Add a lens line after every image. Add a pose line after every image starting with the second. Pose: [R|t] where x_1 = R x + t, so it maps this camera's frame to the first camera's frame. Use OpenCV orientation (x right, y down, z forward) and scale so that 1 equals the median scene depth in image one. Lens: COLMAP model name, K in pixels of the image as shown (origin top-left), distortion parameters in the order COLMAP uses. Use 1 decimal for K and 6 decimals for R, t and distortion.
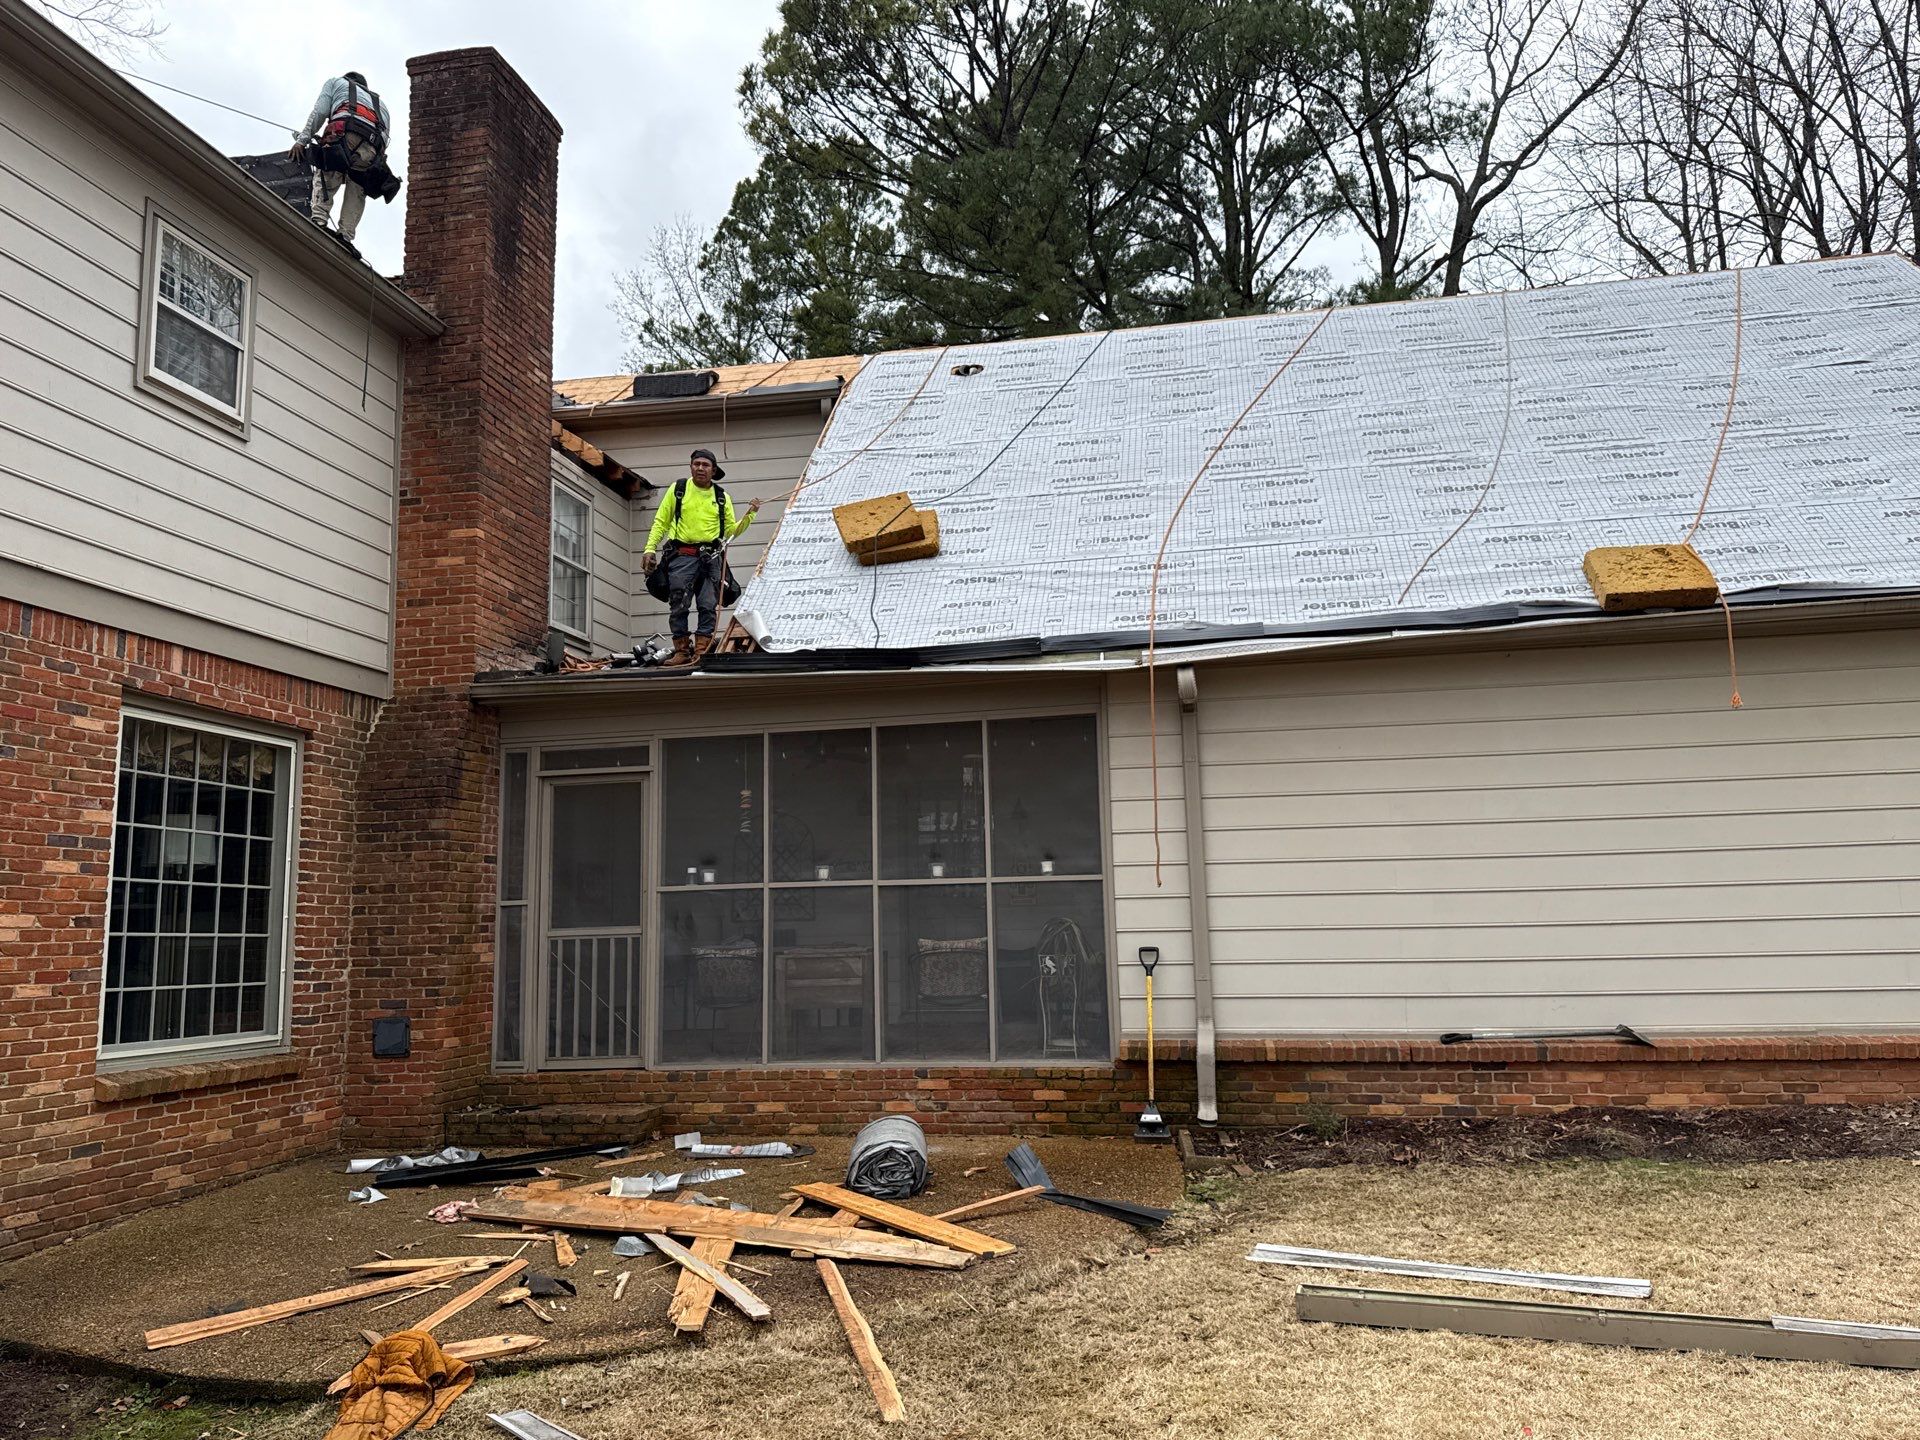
lens RADIAL K [[1409.6, 0, 963.5], [0, 1409.6, 717.7], [0, 0, 1]] dist [0.109813, -0.178412]
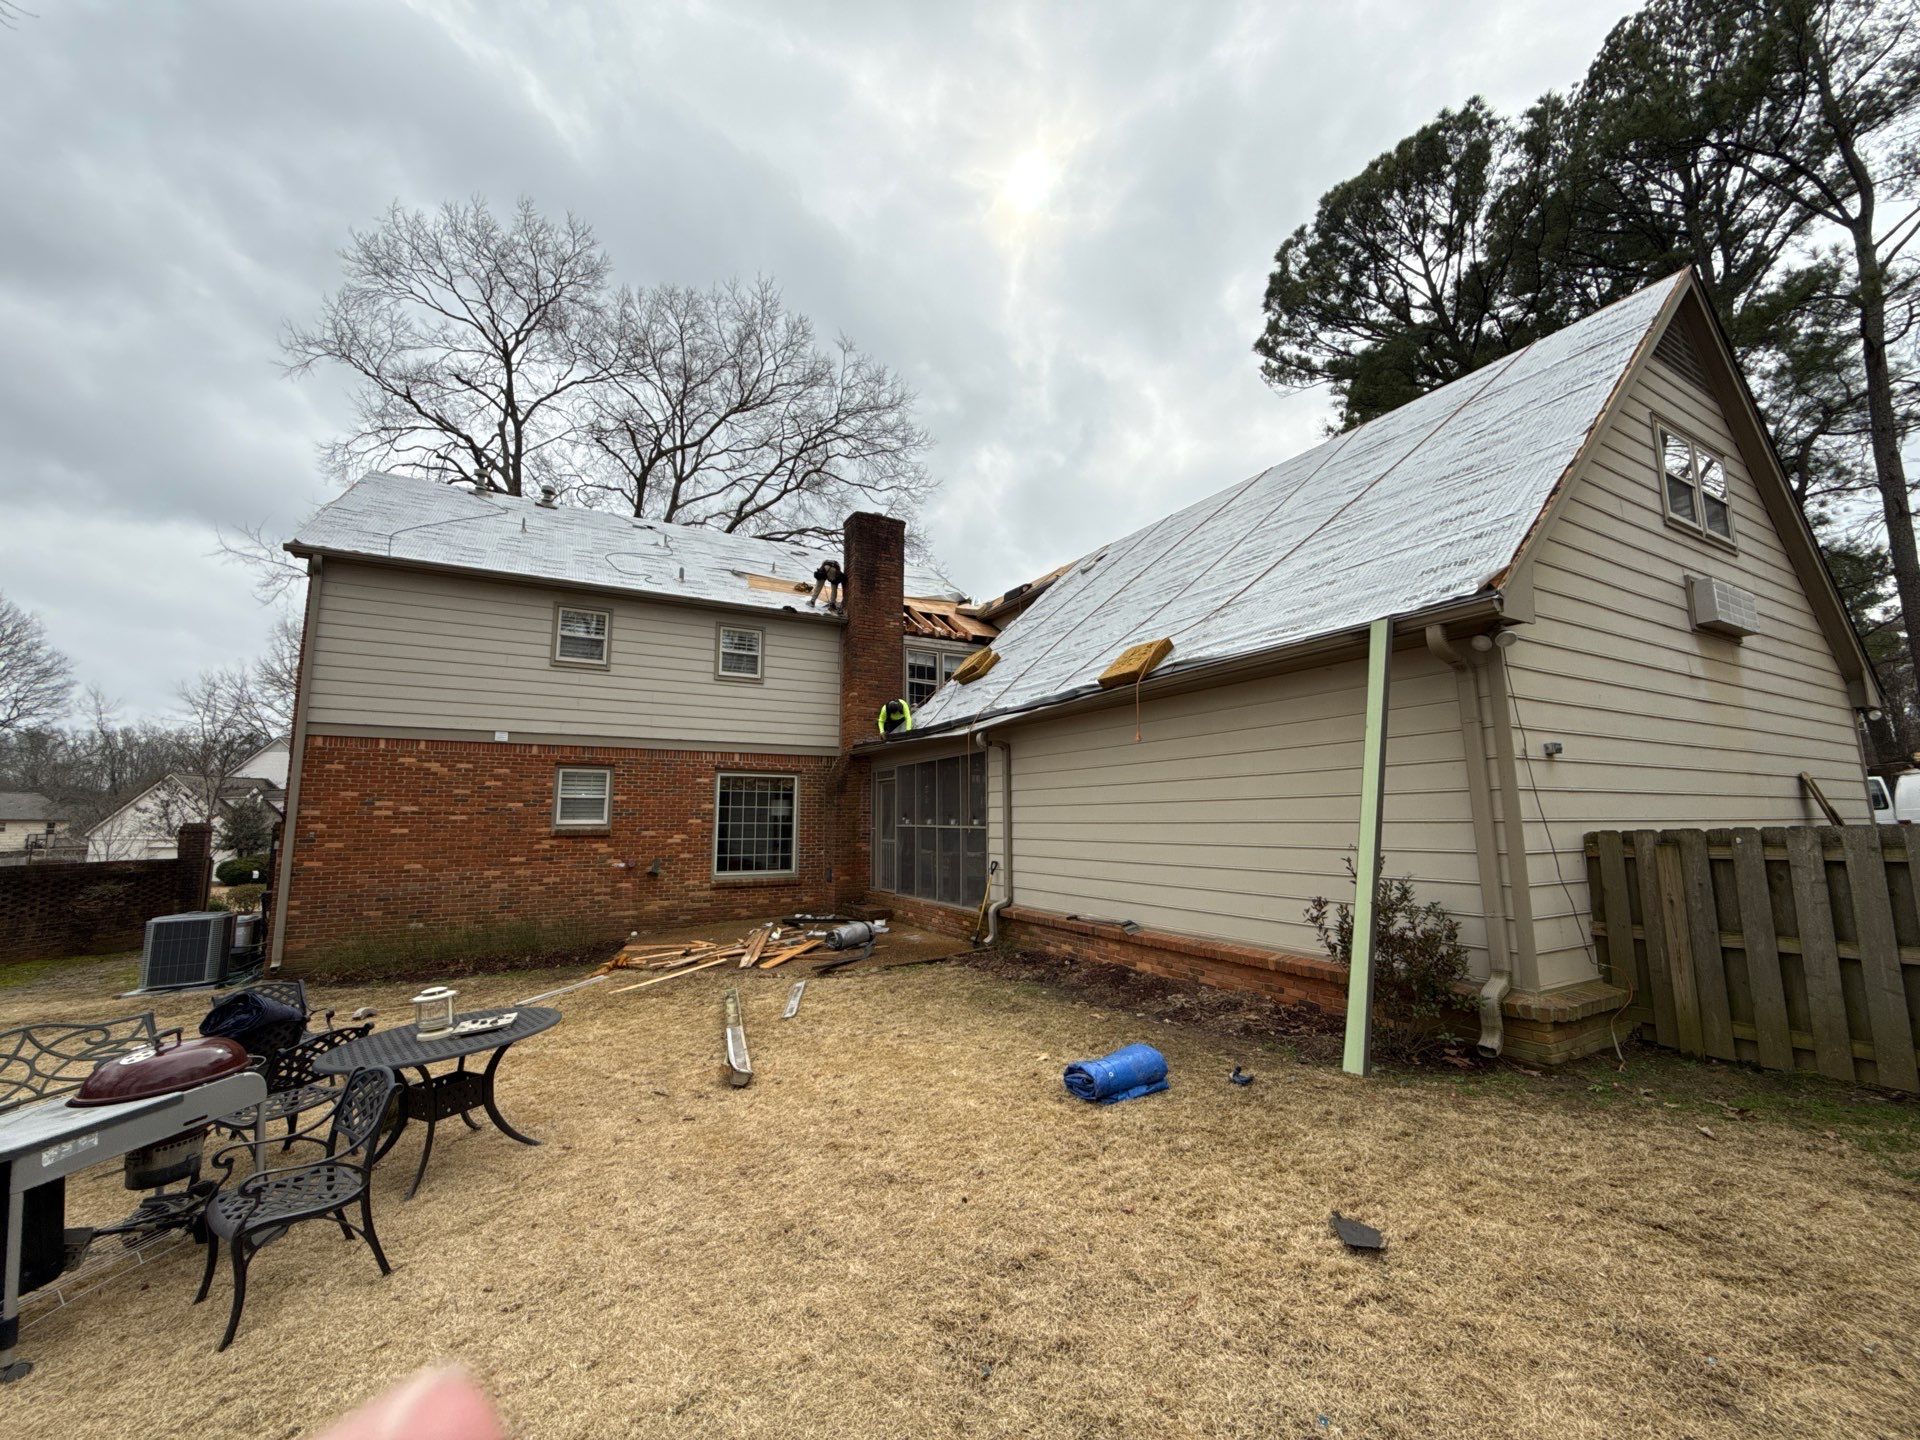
lens RADIAL K [[771.5, 0, 956.9], [0, 771.5, 715.3], [0, 0, 1]] dist [0.001886, -0.000177]
pose [[0.628773, -0.084611, -0.772972, 1.054082], [0.103094, 0.994358, -0.024982, -0.035341], [0.770724, -0.063981, 0.633948, 0.237593]]
